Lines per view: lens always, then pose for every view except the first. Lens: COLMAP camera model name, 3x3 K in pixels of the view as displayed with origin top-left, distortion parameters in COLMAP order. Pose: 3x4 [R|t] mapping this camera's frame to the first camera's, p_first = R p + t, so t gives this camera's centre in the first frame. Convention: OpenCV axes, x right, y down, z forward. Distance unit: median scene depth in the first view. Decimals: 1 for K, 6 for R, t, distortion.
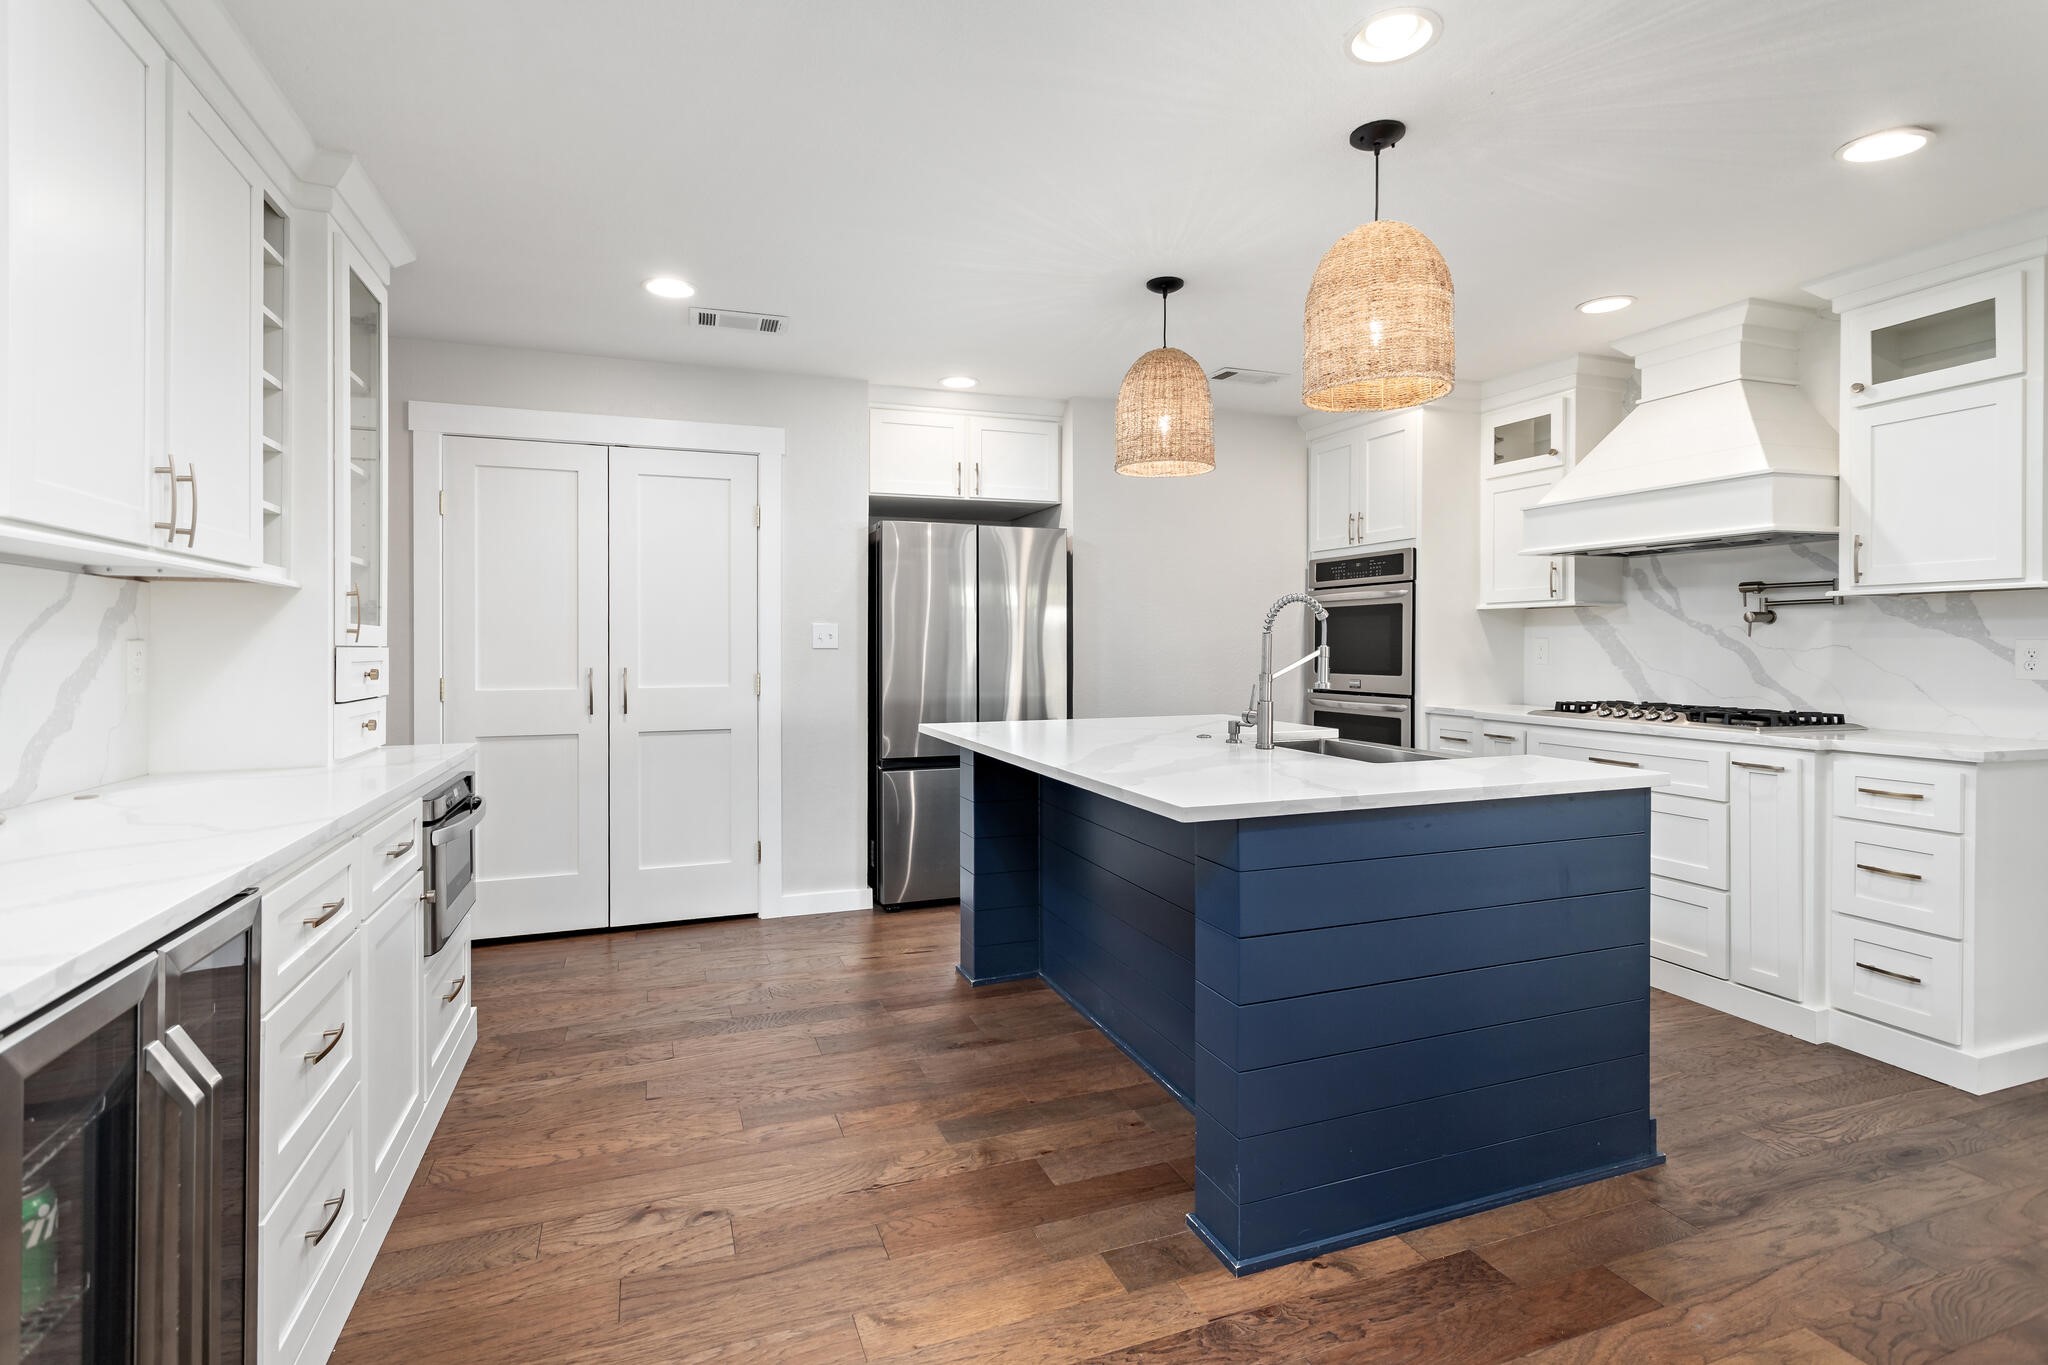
lens RADIAL K [[974.1, 0, 1022.6], [0, 974.1, 647.1], [0, 0, 1]] dist [0.011230, -0.000055]
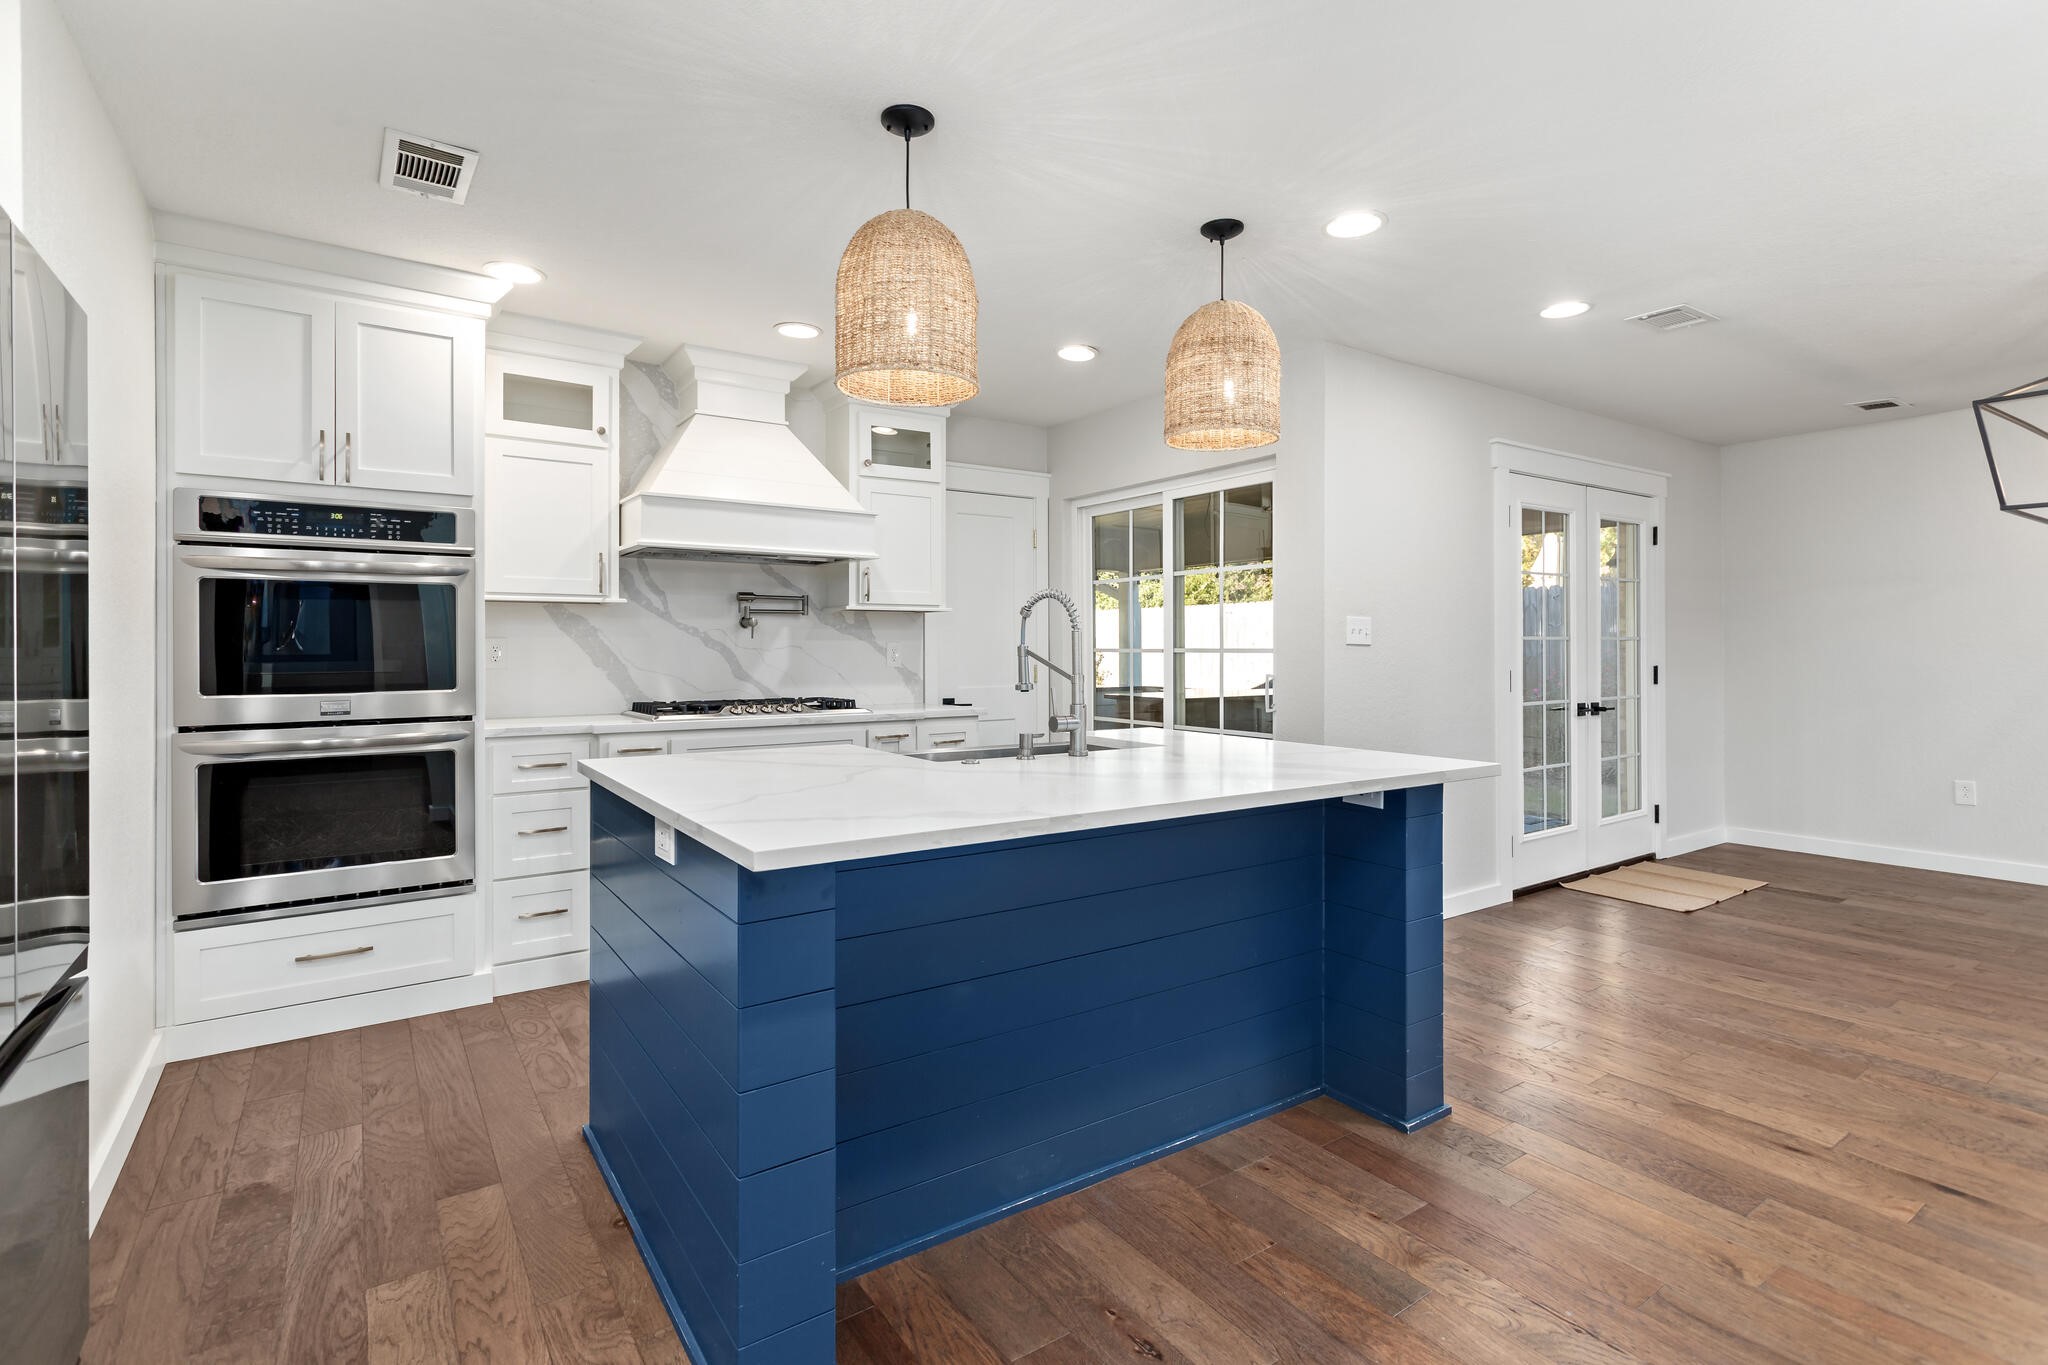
lens RADIAL K [[974.1, 0, 1022.6], [0, 974.1, 647.1], [0, 0, 1]] dist [0.011230, -0.000055]
pose [[-0.243339, 0.001134, 0.969941, -0.497104], [0.004241, 0.999991, -0.000105, 0.001194], [-0.969932, 0.004088, -0.243342, 1.000029]]
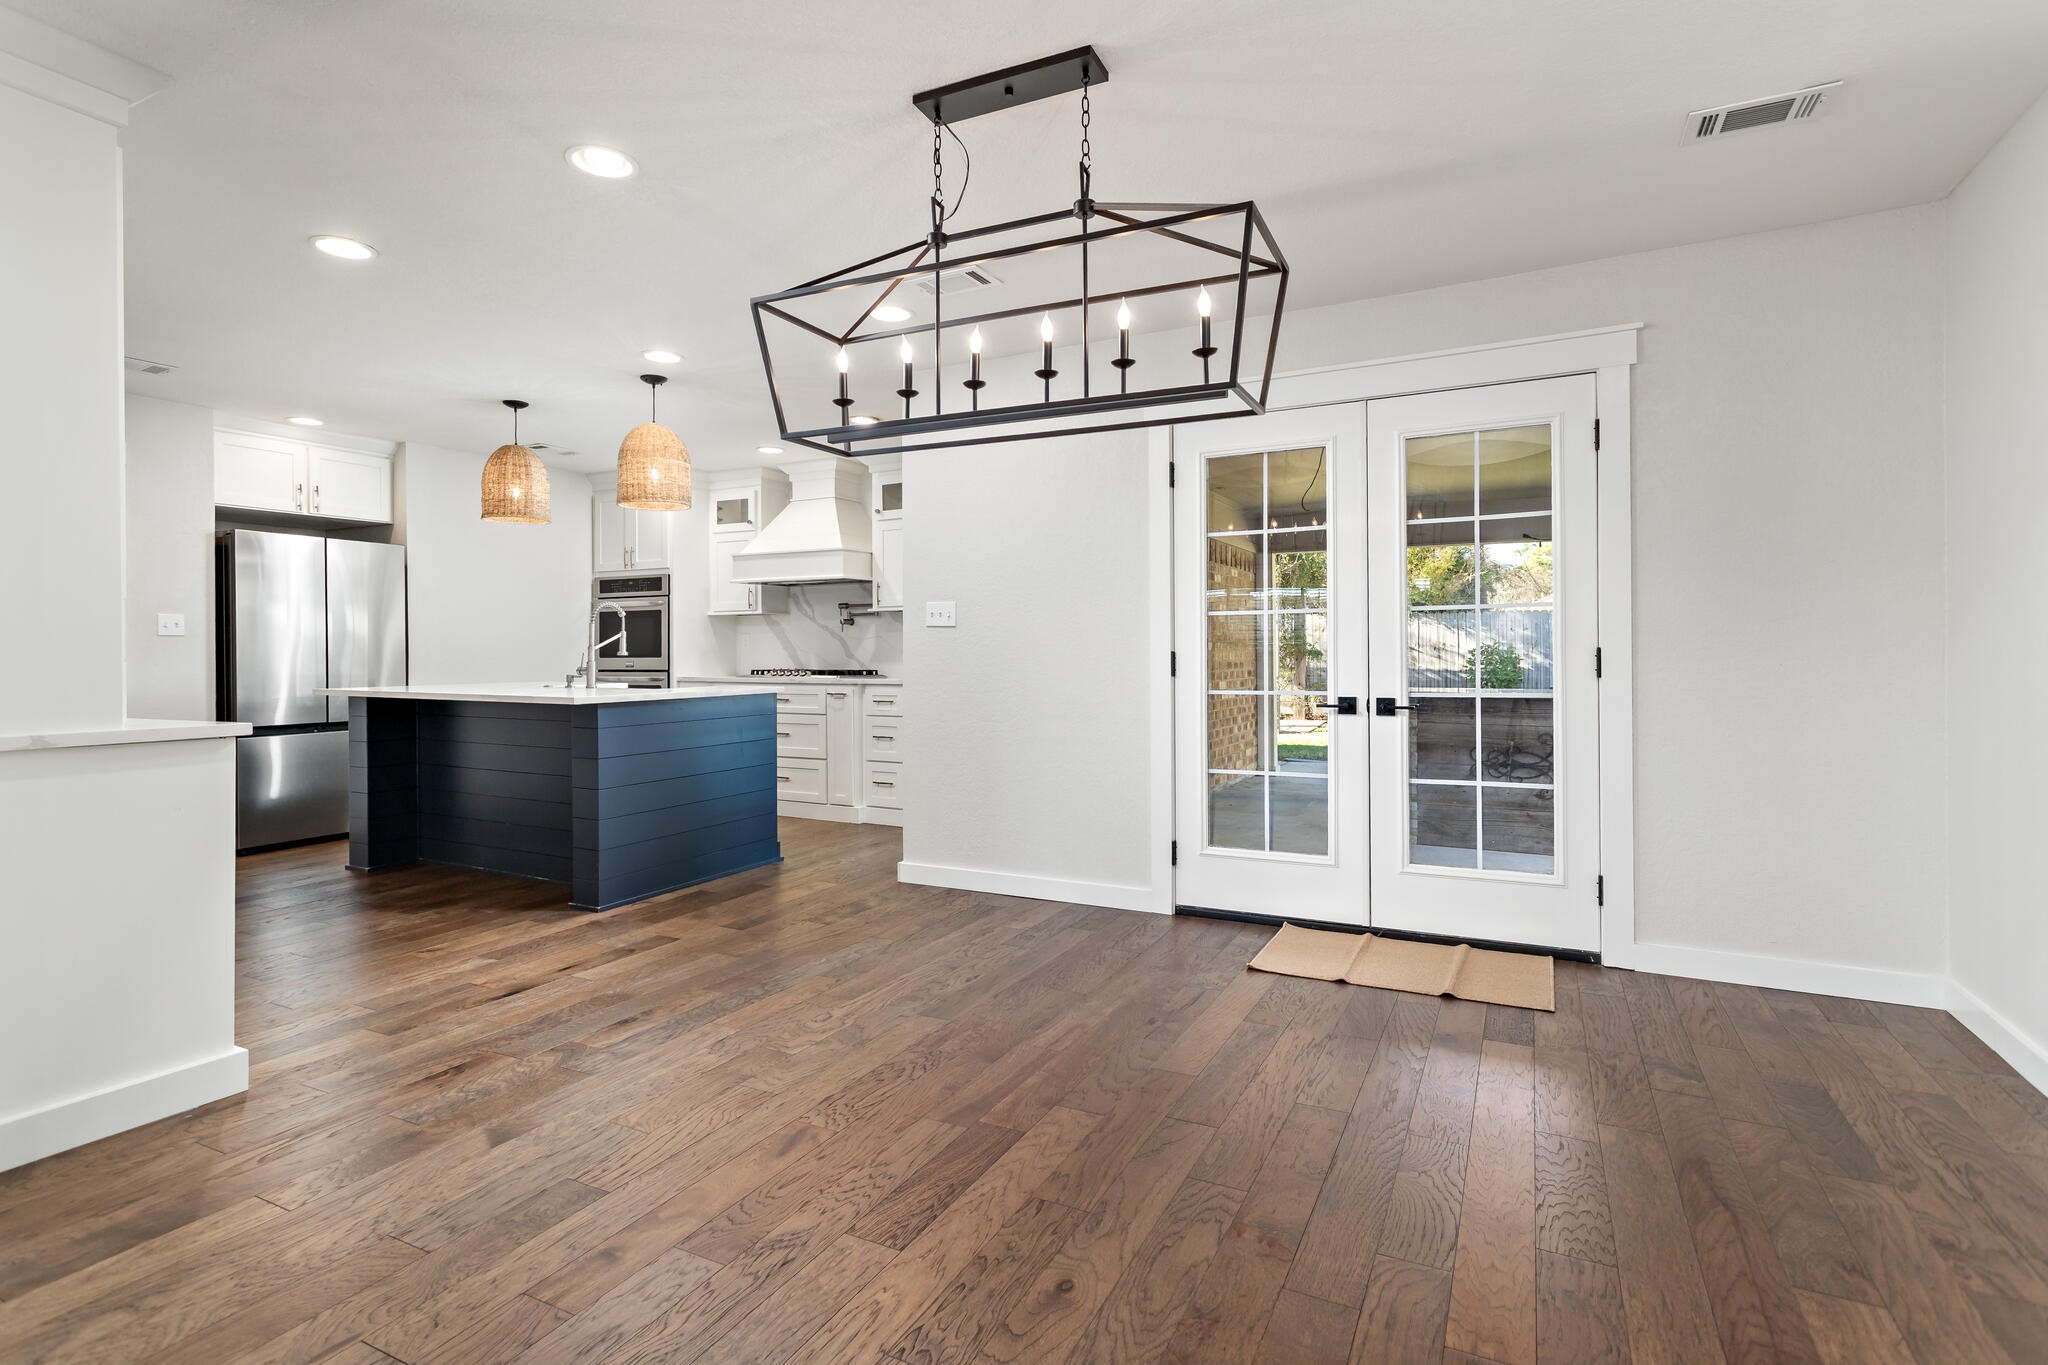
lens RADIAL K [[996.2, 0, 1015.2], [0, 996.2, 659.1], [0, 0, 1]] dist [0.001216, 0.000077]
pose [[0.749116, -0.006420, 0.662408, -0.295214], [0.005565, 0.999979, 0.003398, 0.038480], [-0.662415, 0.001140, 0.749136, -0.688082]]
